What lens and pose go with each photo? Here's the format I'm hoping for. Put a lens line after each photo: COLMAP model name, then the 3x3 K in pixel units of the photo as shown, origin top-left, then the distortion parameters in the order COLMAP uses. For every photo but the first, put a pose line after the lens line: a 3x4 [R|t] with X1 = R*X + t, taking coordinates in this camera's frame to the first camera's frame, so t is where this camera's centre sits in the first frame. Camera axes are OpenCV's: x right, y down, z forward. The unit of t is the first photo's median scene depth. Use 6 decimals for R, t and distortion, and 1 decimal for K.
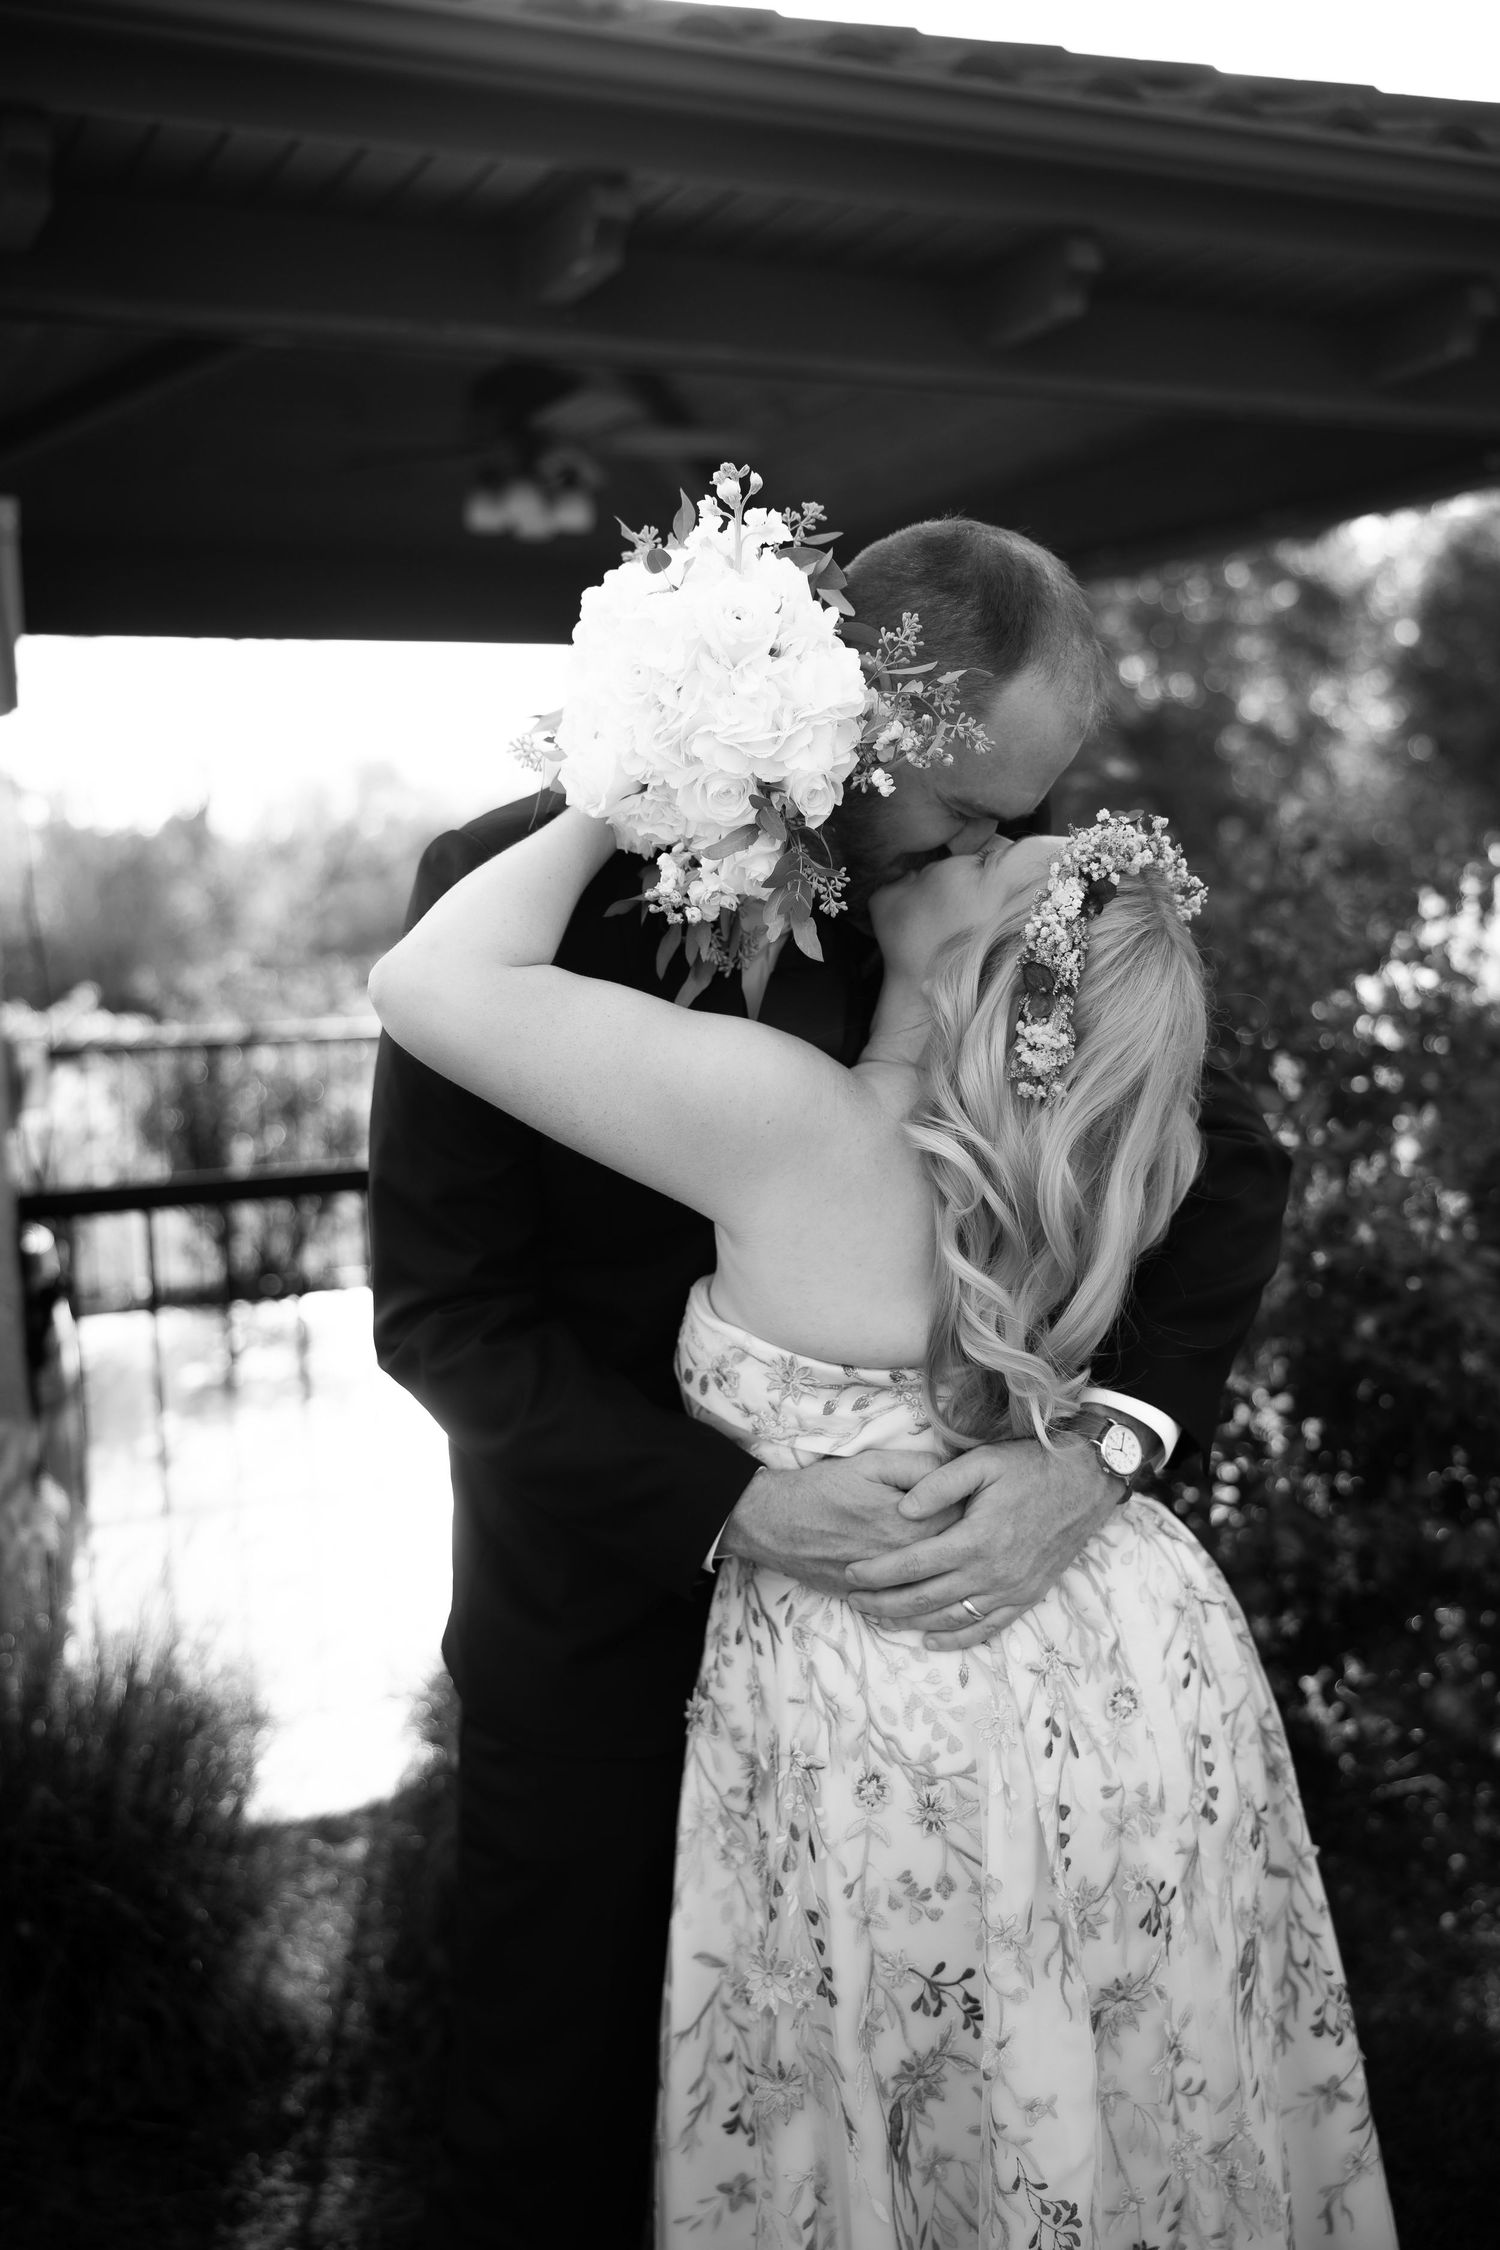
lens RADIAL K [[2160.0, 0, 750.0], [0, 2160.0, 1125.0], [0, 0, 1]] dist [-0.008984, -0.003149]
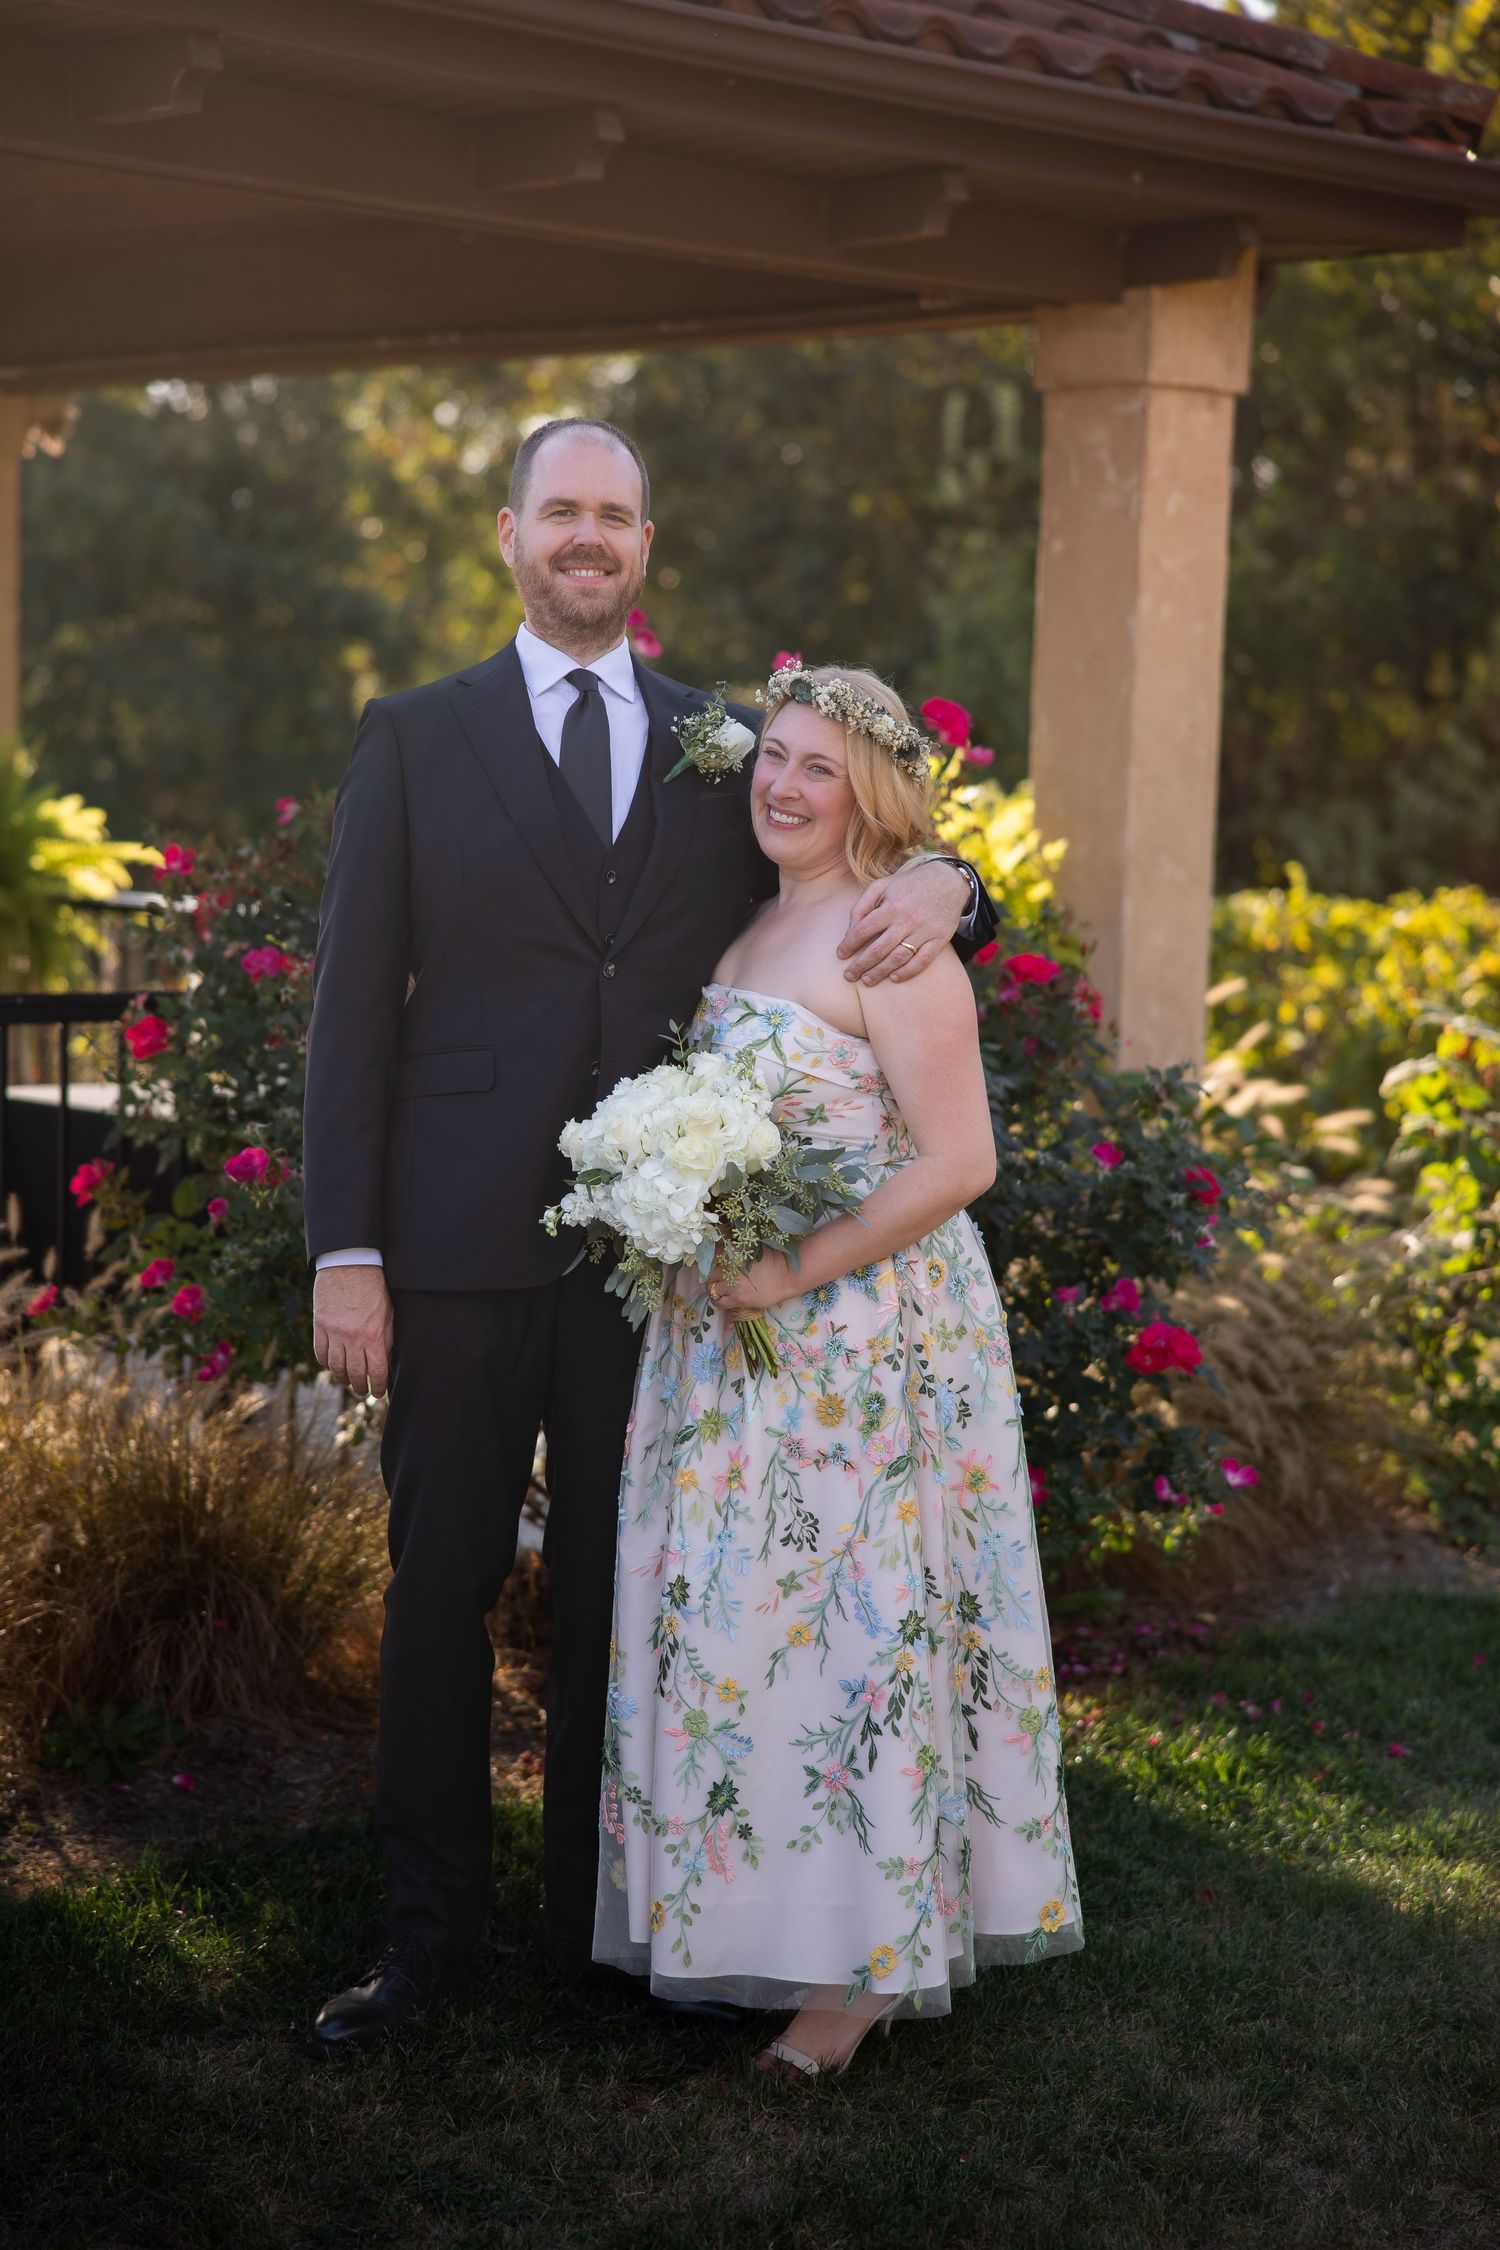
lens RADIAL K [[3970.5, 0, 750.0], [0, 3970.5, 1125.0], [0, 0, 1]] dist [0.108364, -0.266312]
pose [[0.939334, 0.024570, 0.342124, -0.393348], [-0.019360, 0.999639, -0.018637, 0.095595], [-0.342458, 0.010883, 0.939470, -0.745747]]
